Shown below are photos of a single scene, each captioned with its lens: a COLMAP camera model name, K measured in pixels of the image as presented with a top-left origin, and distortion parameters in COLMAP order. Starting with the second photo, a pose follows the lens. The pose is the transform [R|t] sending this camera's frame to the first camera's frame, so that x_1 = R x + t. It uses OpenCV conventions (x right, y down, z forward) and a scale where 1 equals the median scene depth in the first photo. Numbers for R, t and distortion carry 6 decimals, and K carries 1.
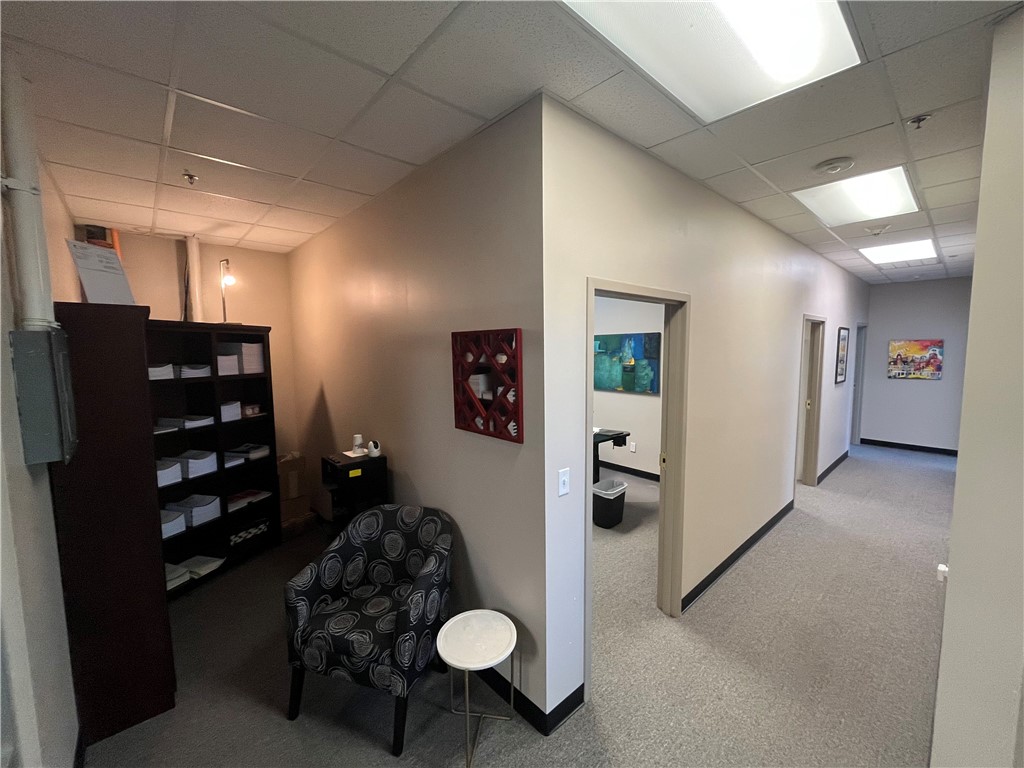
lens RADIAL K [[411.1, 0, 511.3], [0, 411.1, 385.6], [0, 0, 1]] dist [-0.001855, -0.000189]
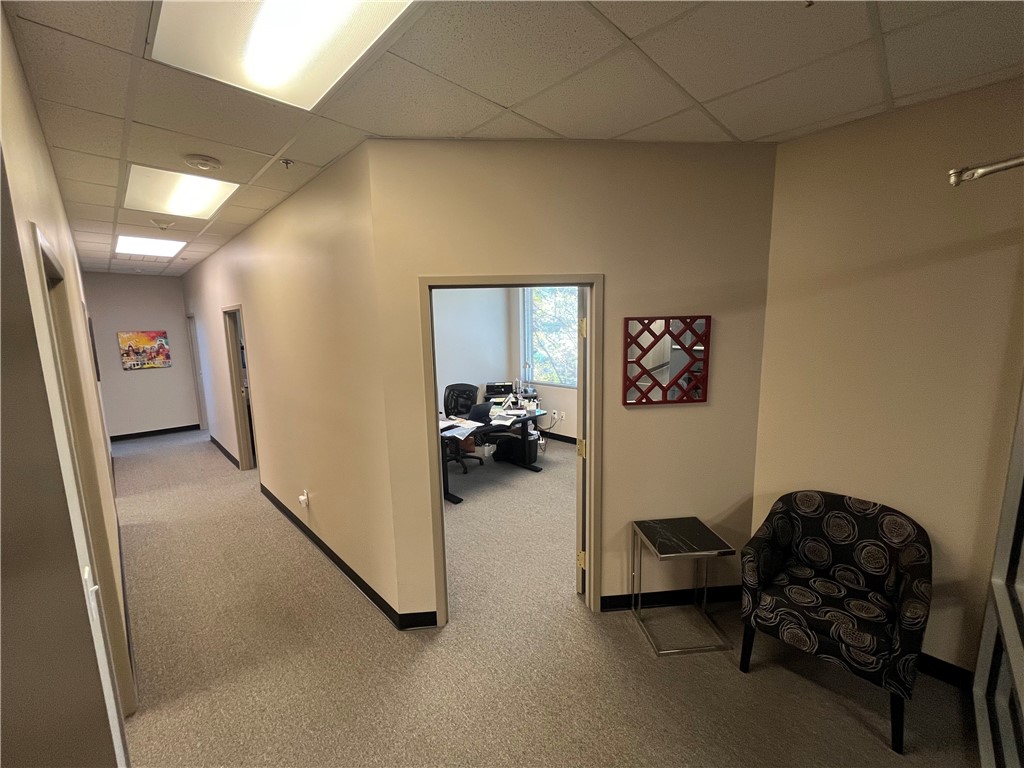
lens RADIAL K [[411.1, 0, 511.9], [0, 411.1, 384.0], [0, 0, 1]] dist [-0.001855, -0.000189]
pose [[-0.047216, -0.131450, 0.990198, -0.116474], [0.112910, 0.984248, 0.136044, -0.015582], [-0.992483, 0.118227, -0.031630, 0.117240]]
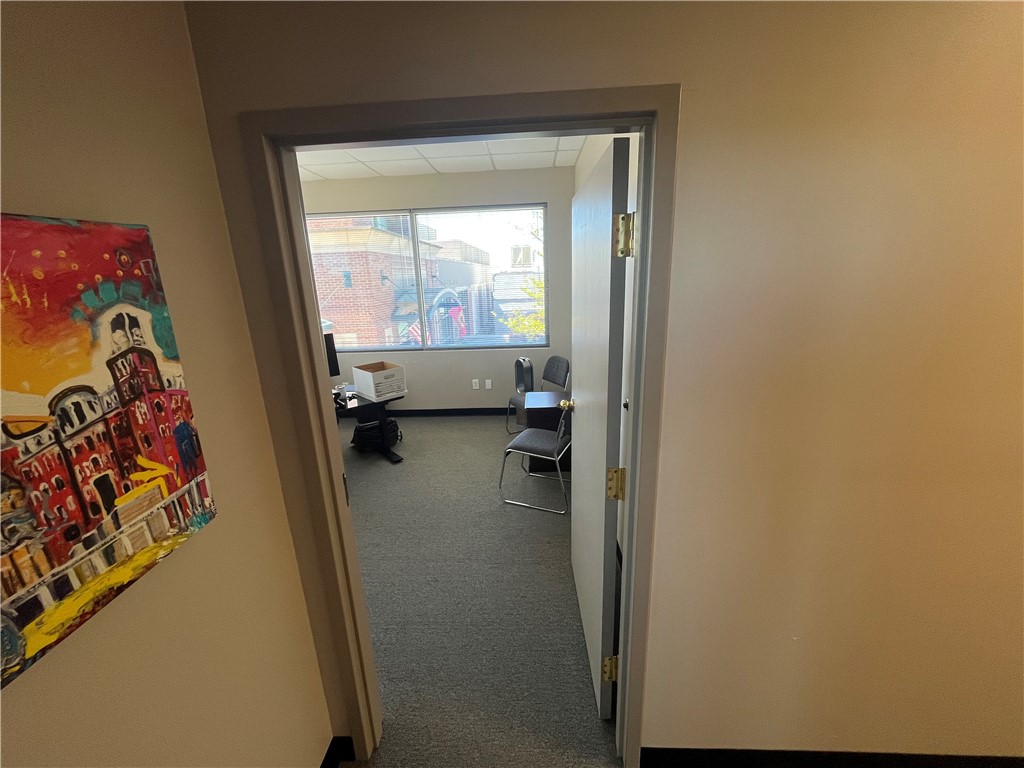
lens RADIAL K [[411.1, 0, 512.5], [0, 411.1, 382.5], [0, 0, 1]] dist [-0.001855, -0.000189]
pose [[-0.702762, -0.151243, 0.695162, 0.883355], [0.105573, 0.944152, 0.312141, -0.094866], [-0.703548, 0.292751, -0.647547, 1.010870]]
